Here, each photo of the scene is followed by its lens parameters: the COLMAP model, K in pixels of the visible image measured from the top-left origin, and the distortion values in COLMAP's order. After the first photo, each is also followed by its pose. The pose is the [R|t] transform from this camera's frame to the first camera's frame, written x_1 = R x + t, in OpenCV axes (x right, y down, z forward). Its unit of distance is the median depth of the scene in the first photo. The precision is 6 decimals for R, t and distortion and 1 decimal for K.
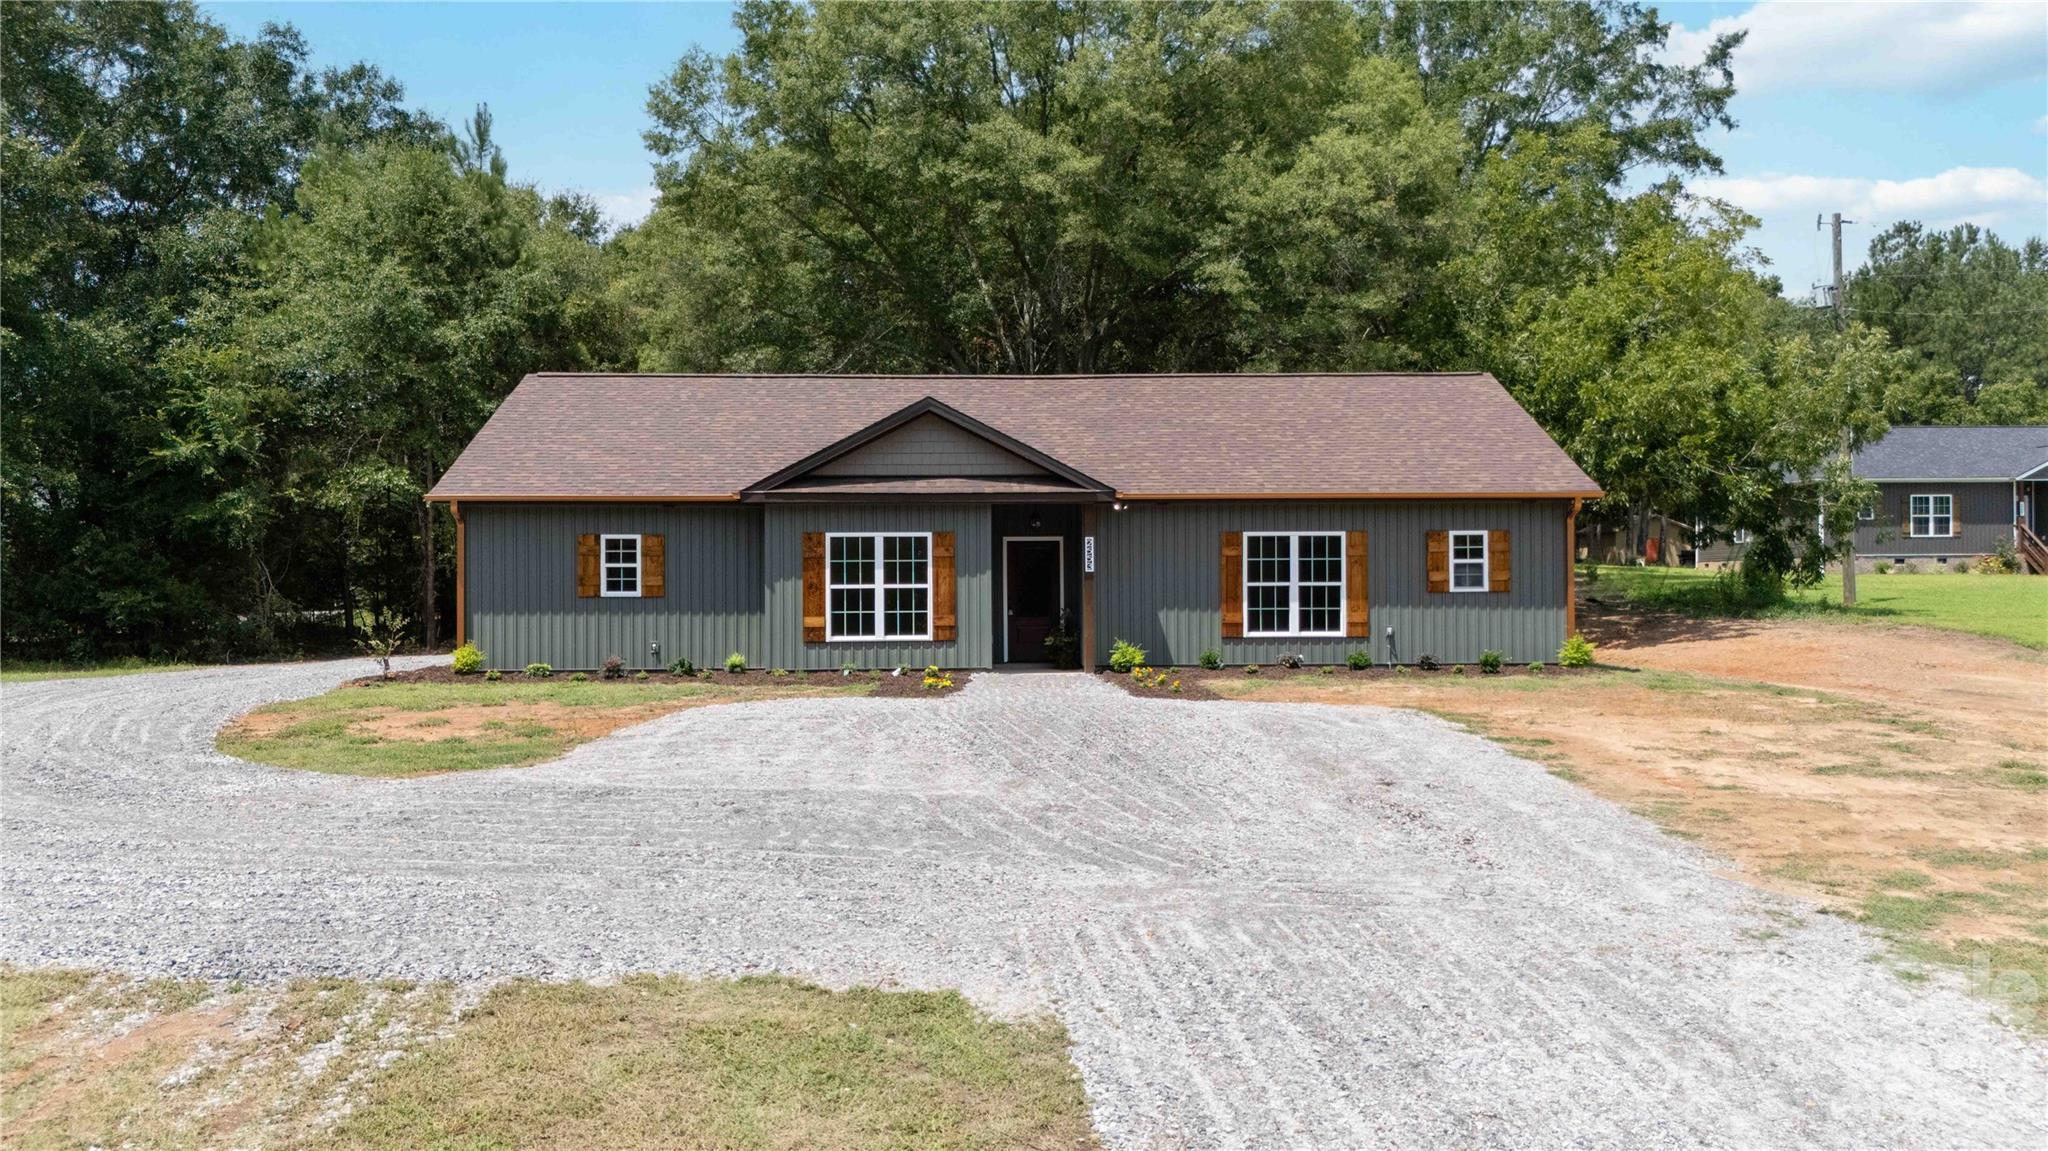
lens RADIAL K [[1515.1, 0, 1024.0], [0, 1515.1, 575.5], [0, 0, 1]] dist [0.047876, -0.004419]
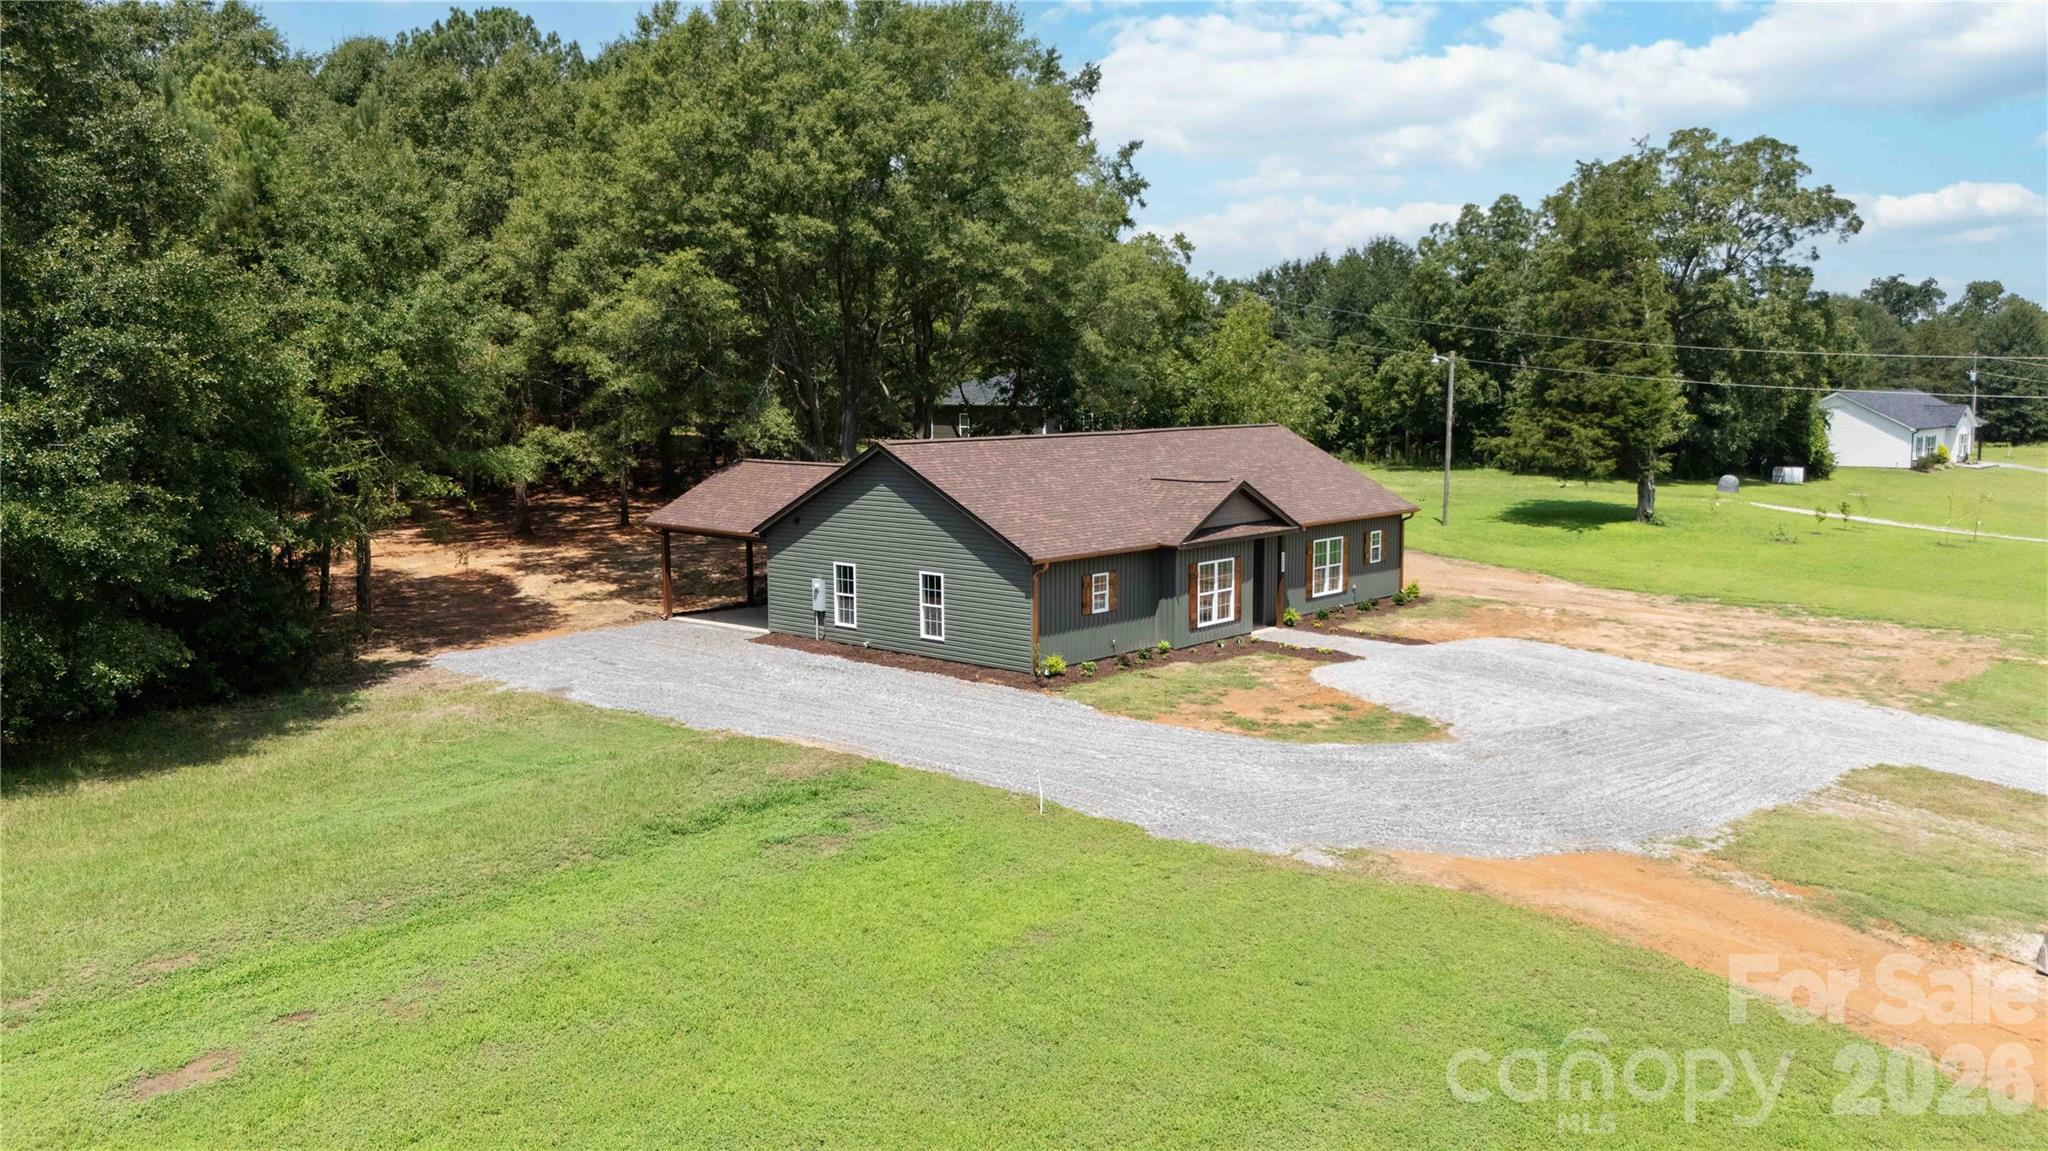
lens RADIAL K [[1515.1, 0, 1024.0], [0, 1515.1, 575.5], [0, 0, 1]] dist [0.047876, -0.004419]
pose [[0.695873, -0.089274, 0.712595, -1.406418], [-0.003173, 0.991852, 0.127357, -0.218873], [-0.718158, -0.090885, 0.689920, -0.013610]]
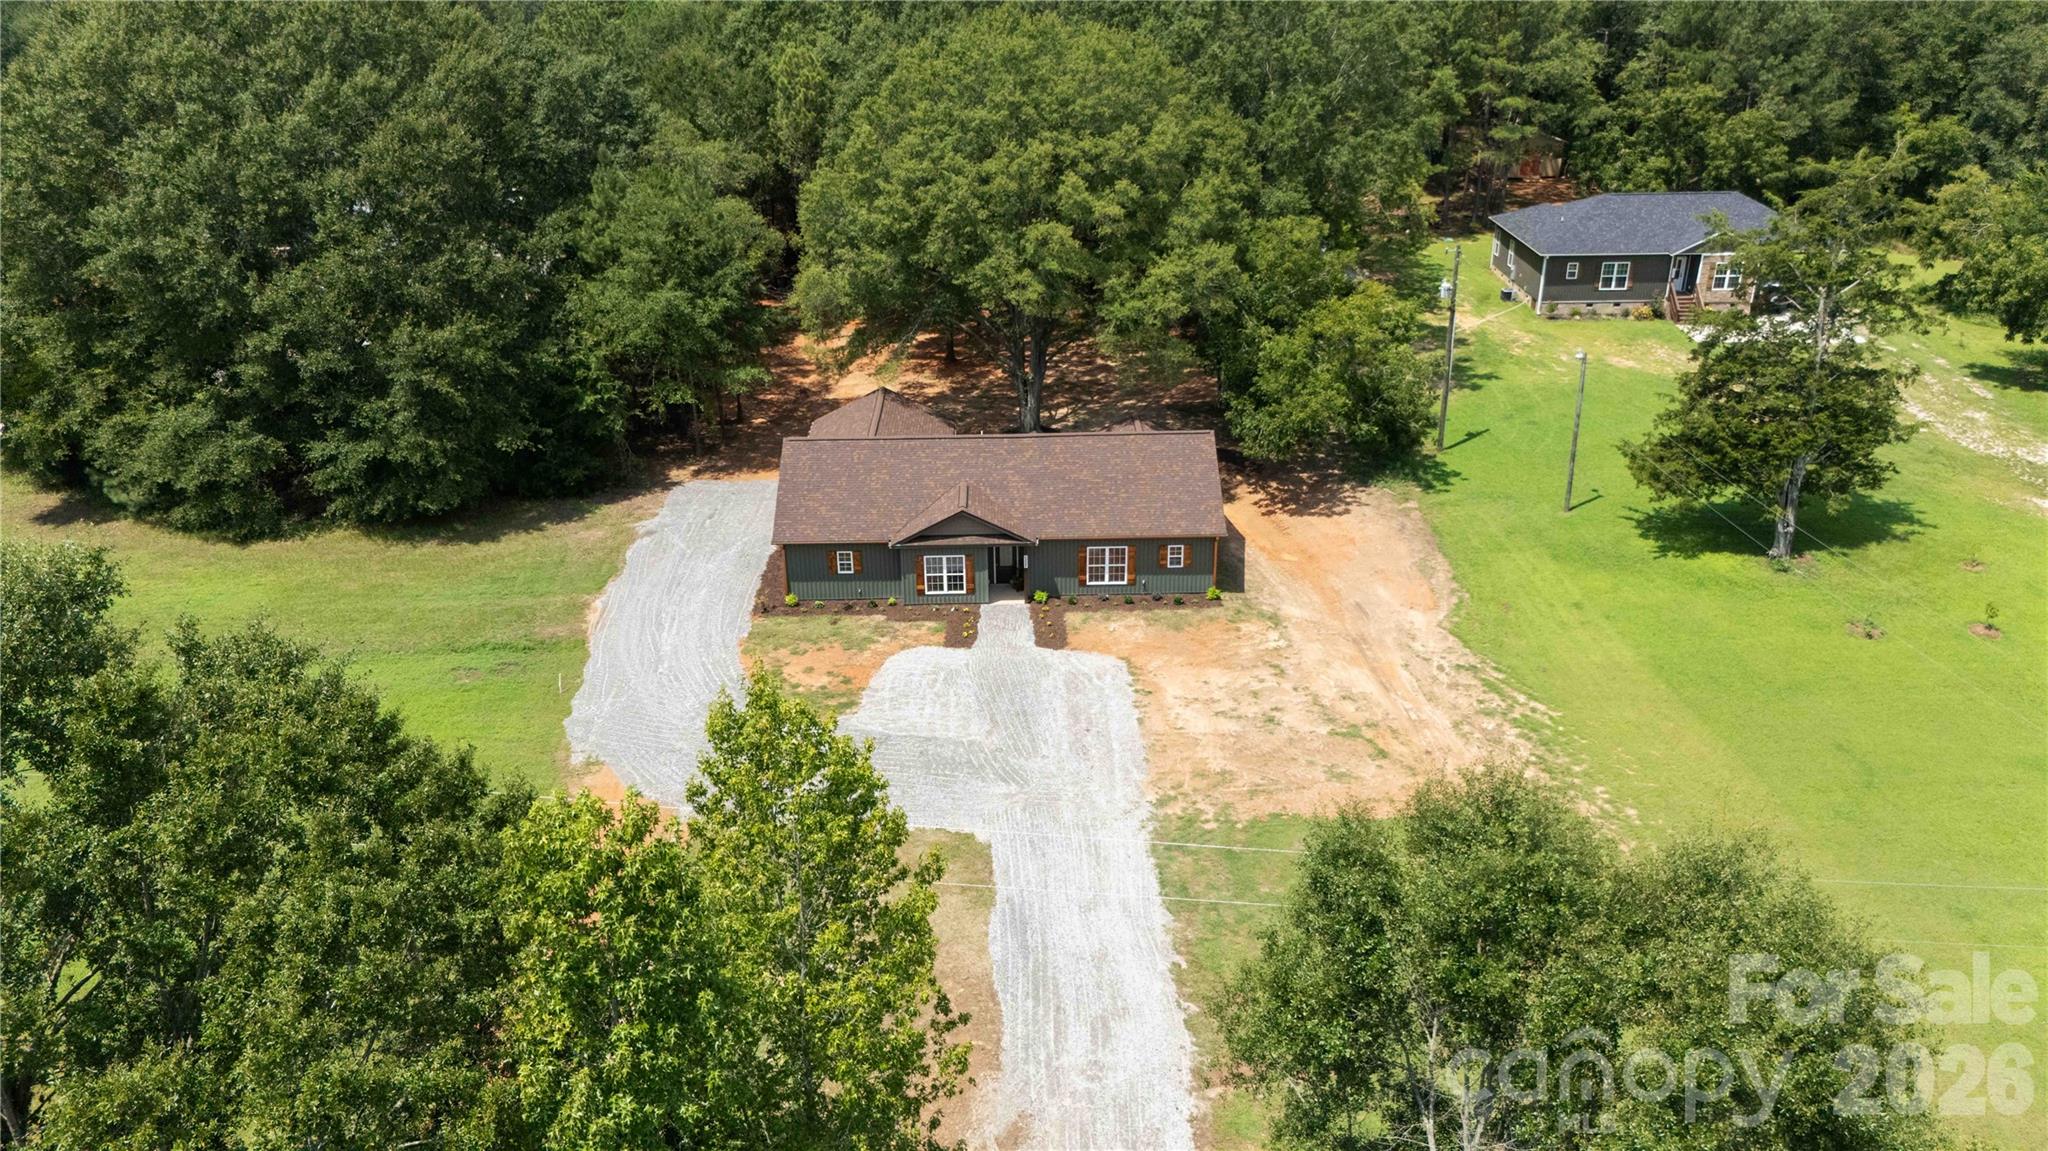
lens RADIAL K [[1512.2, 0, 1024.0], [0, 1512.2, 575.5], [0, 0, 1]] dist [0.030040, -0.000799]
pose [[0.999793, 0.005195, -0.019678, 0.088841], [0.003510, 0.908381, 0.418129, -1.045753], [0.020048, -0.418111, 0.908175, -1.320199]]
